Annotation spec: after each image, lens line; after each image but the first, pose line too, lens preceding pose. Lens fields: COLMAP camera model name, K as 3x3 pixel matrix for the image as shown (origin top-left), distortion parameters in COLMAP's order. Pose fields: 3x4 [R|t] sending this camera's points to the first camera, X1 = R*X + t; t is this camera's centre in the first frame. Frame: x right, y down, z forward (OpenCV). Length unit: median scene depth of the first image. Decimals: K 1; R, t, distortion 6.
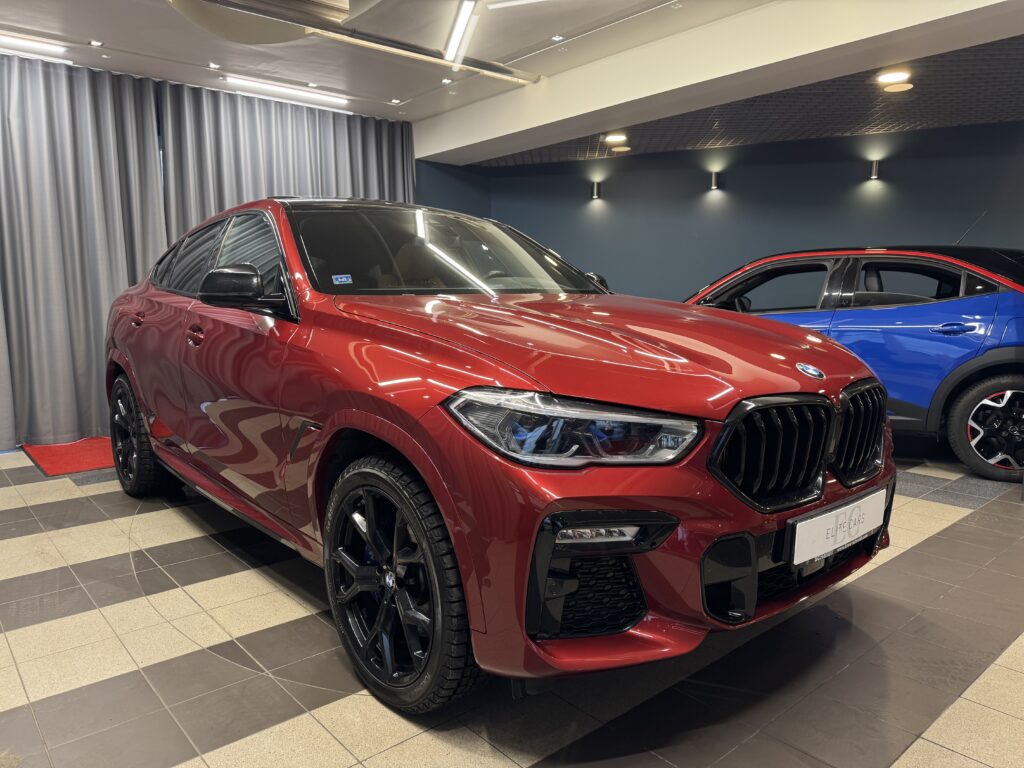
lens RADIAL K [[685.4, 0, 510.4], [0, 685.4, 389.8], [0, 0, 1]] dist [-0.003962, -0.004793]
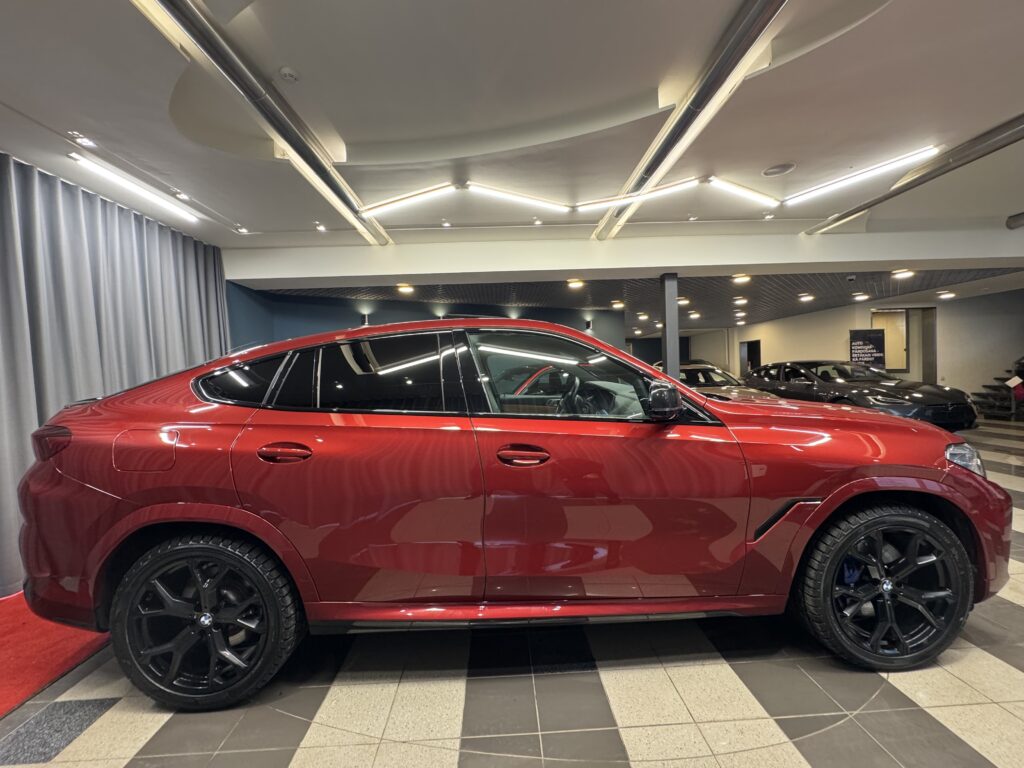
lens RADIAL K [[401.0, 0, 512.0], [0, 401.0, 384.0], [0, 0, 1]] dist [-0.011107, -0.000054]
pose [[0.655015, -0.026770, 0.755141, -0.420768], [0.132383, 0.987981, -0.079805, -0.061802], [-0.743929, 0.152241, 0.650687, 0.301842]]
